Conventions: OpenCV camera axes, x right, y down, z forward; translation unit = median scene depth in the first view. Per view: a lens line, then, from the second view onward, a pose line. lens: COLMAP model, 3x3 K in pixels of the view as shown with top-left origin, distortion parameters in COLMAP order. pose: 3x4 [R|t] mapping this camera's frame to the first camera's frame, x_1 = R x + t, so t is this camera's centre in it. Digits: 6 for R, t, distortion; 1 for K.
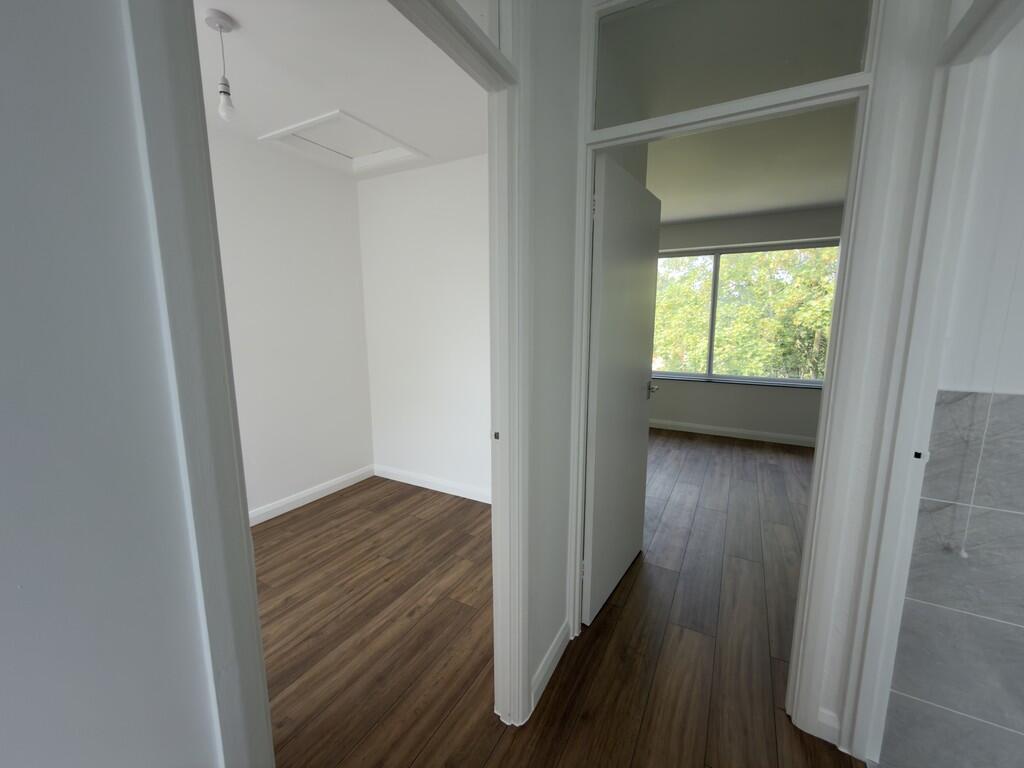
lens RADIAL K [[410.7, 0, 512.0], [0, 410.7, 384.0], [0, 0, 1]] dist [-0.000425, -0.000255]
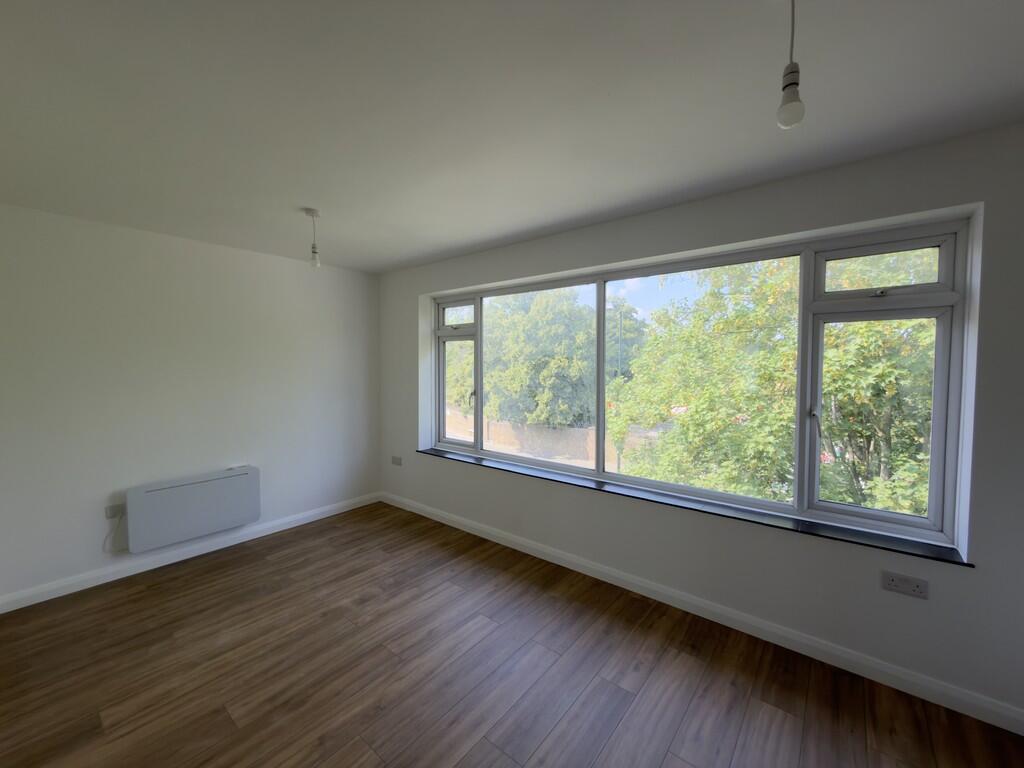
lens RADIAL K [[410.7, 0, 512.0], [0, 410.7, 384.0], [0, 0, 1]] dist [-0.000425, -0.000255]
pose [[0.984571, 0.010857, -0.174647, 0.457659], [-0.028492, 0.994701, -0.098786, -0.089943], [0.172649, 0.102238, 0.979663, 0.361030]]
